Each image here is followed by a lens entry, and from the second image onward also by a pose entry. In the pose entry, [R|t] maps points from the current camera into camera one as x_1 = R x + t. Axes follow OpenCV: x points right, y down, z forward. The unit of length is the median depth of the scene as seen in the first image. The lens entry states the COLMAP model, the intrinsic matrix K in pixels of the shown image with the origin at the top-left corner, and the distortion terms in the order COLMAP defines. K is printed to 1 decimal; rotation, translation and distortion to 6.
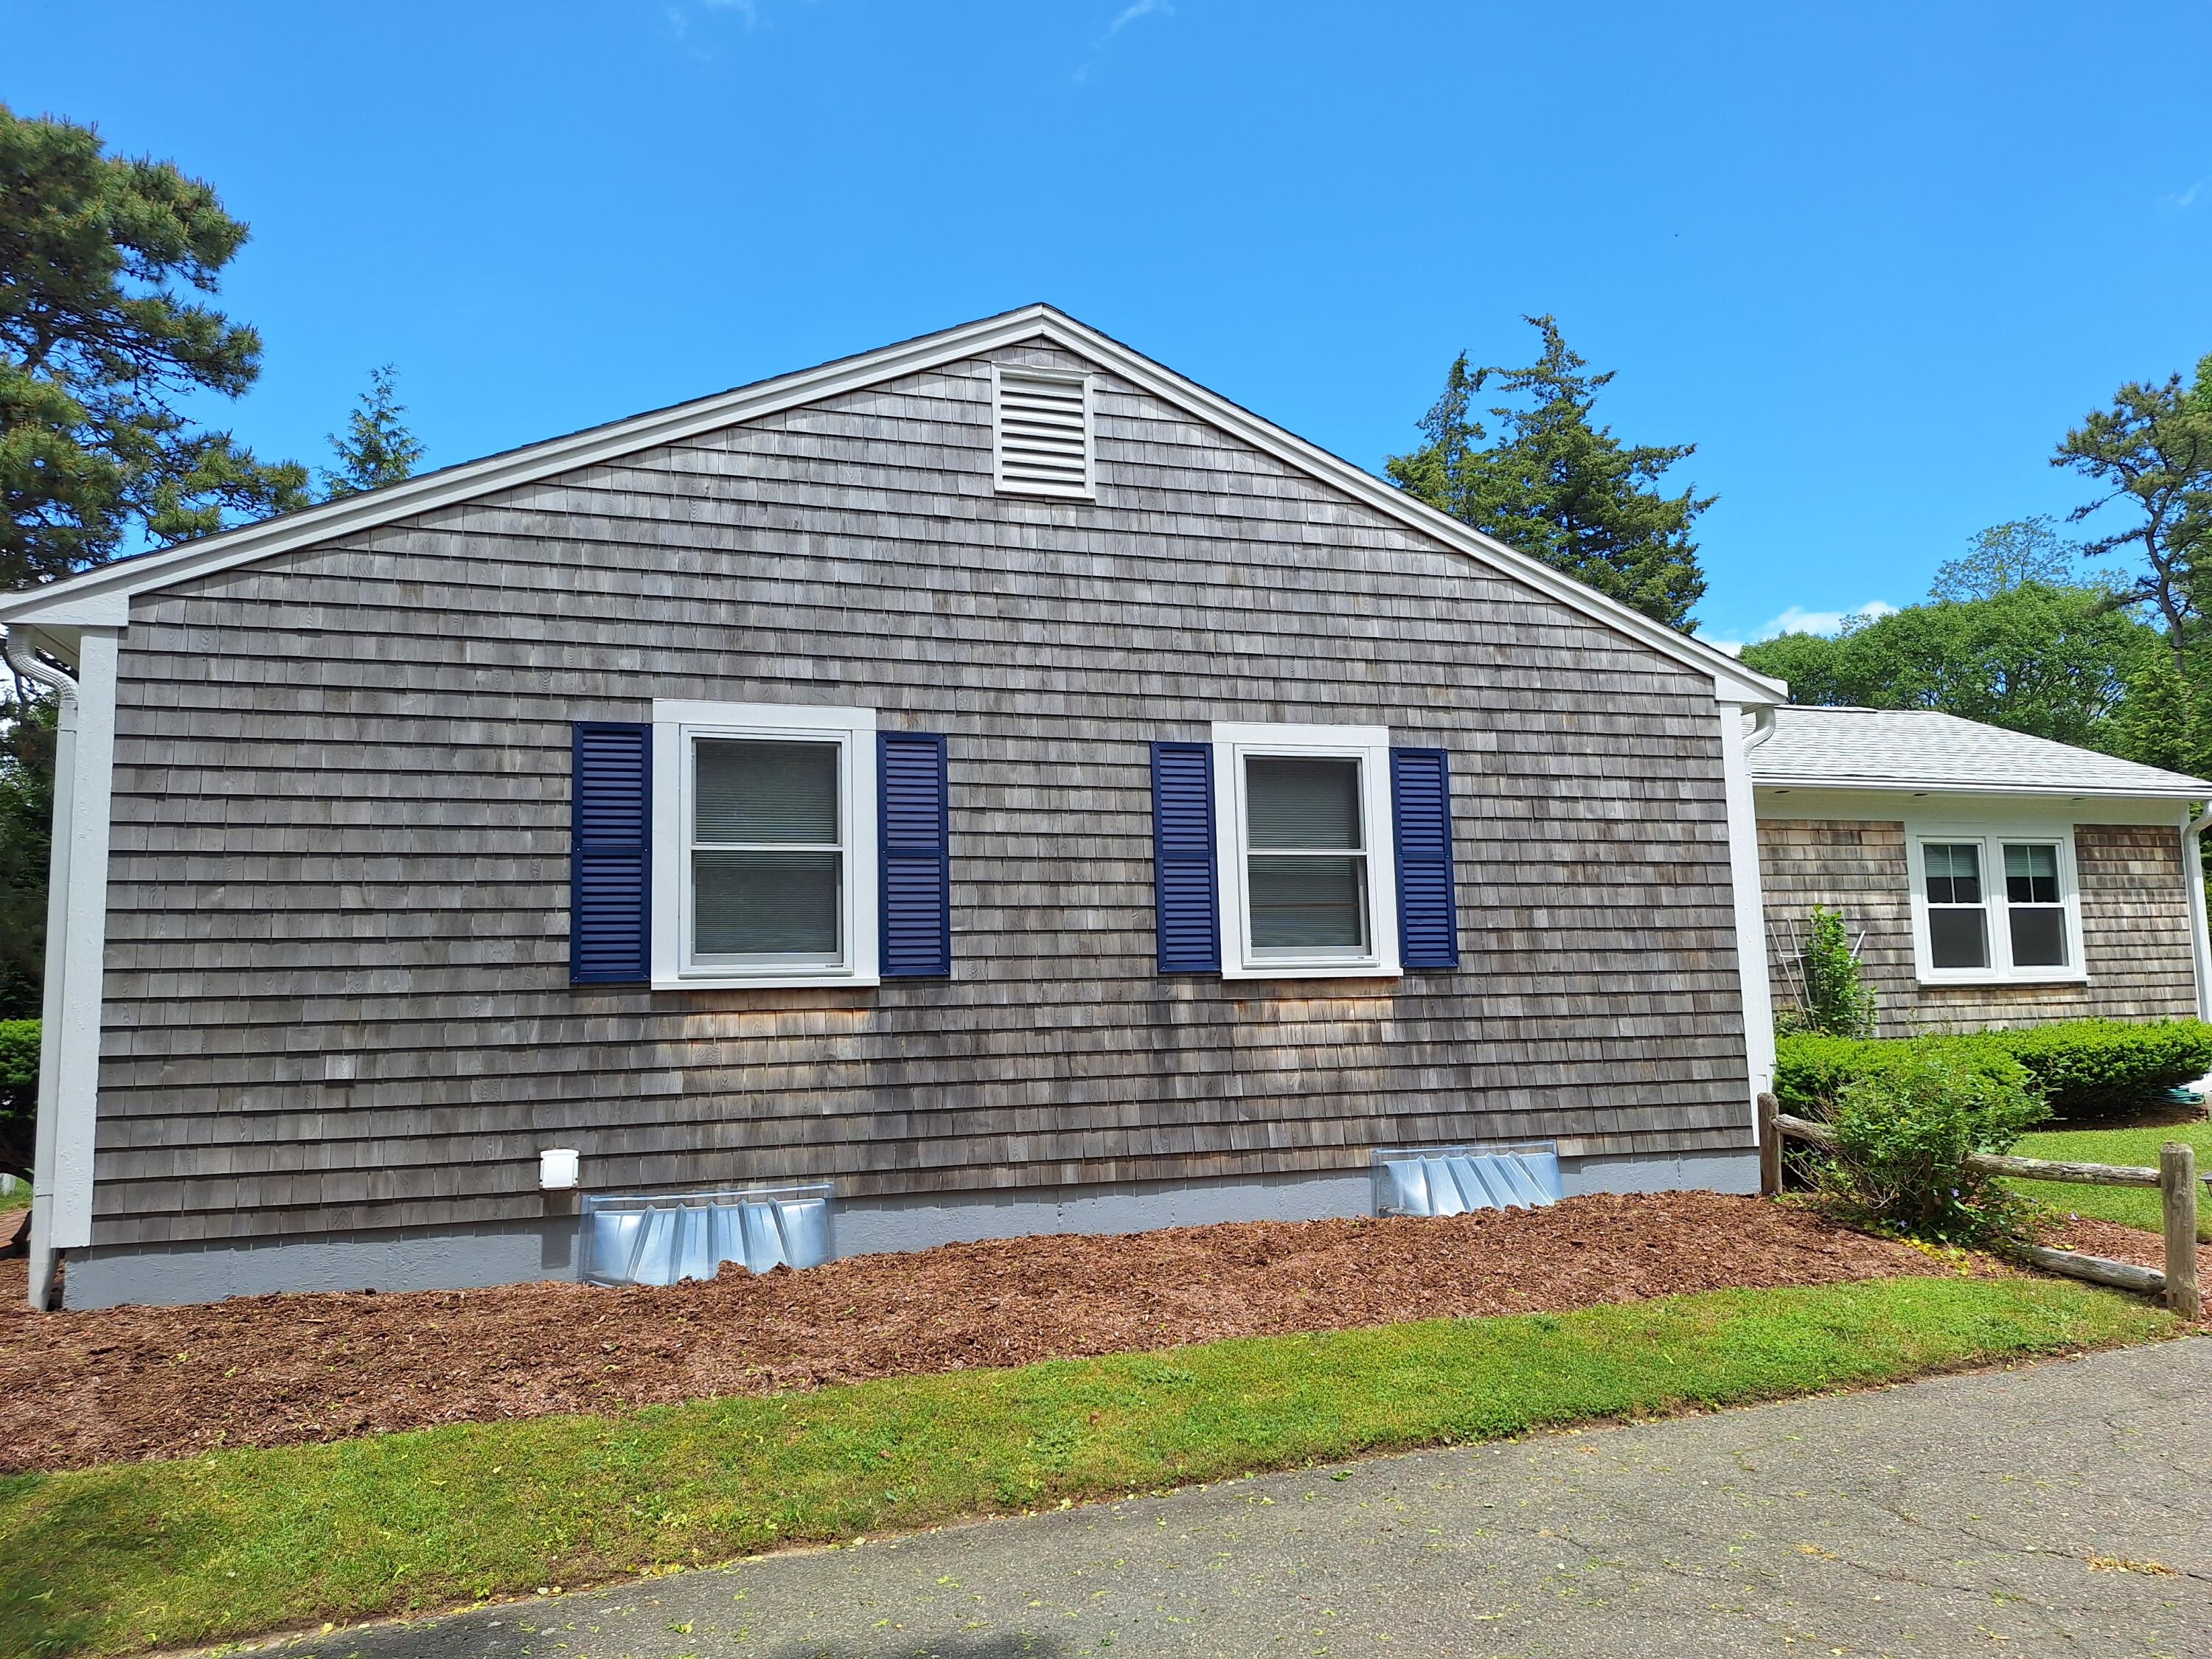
lens RADIAL K [[1559.6, 0, 1115.8], [0, 1559.6, 848.1], [0, 0, 1]] dist [-0.003116, -0.005940]
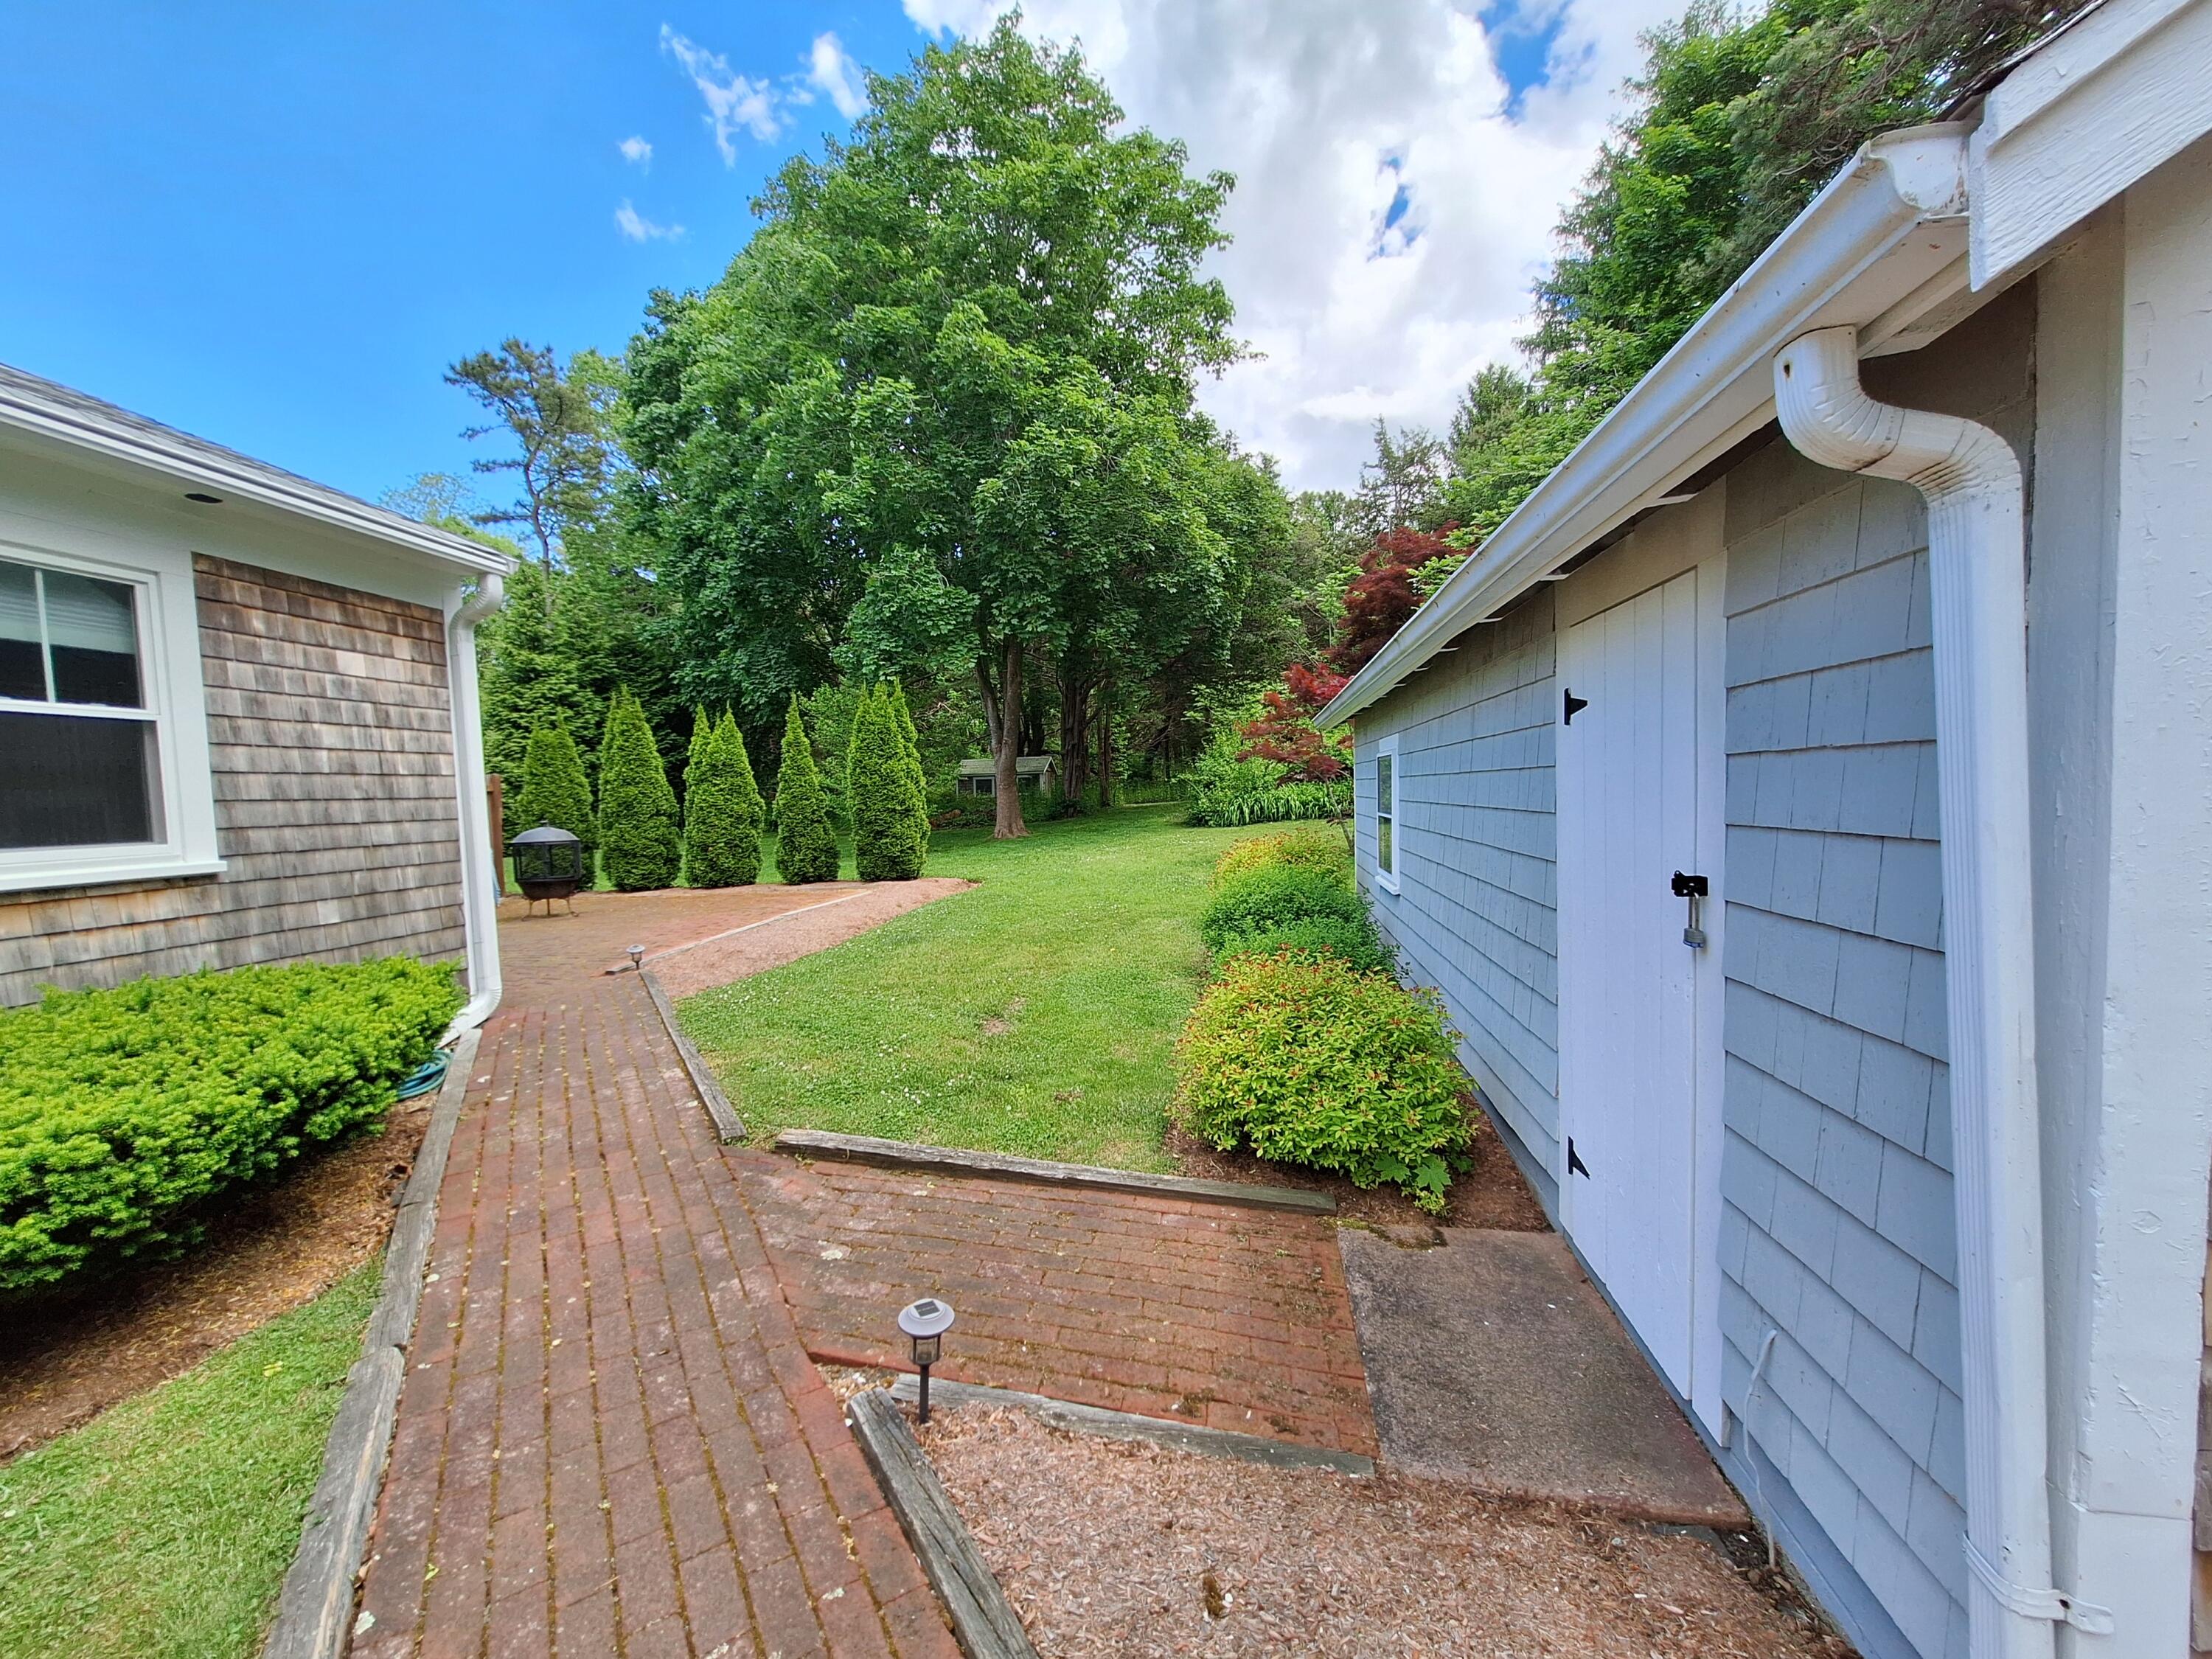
lens RADIAL K [[892.0, 0, 1106.8], [0, 892.0, 845.9], [0, 0, 1]] dist [0.007893, 0.000073]
pose [[0.411116, -0.040973, 0.910662, 0.462898], [-0.085099, 0.992902, 0.083092, 0.027844], [-0.907602, -0.111657, 0.404711, 0.602533]]
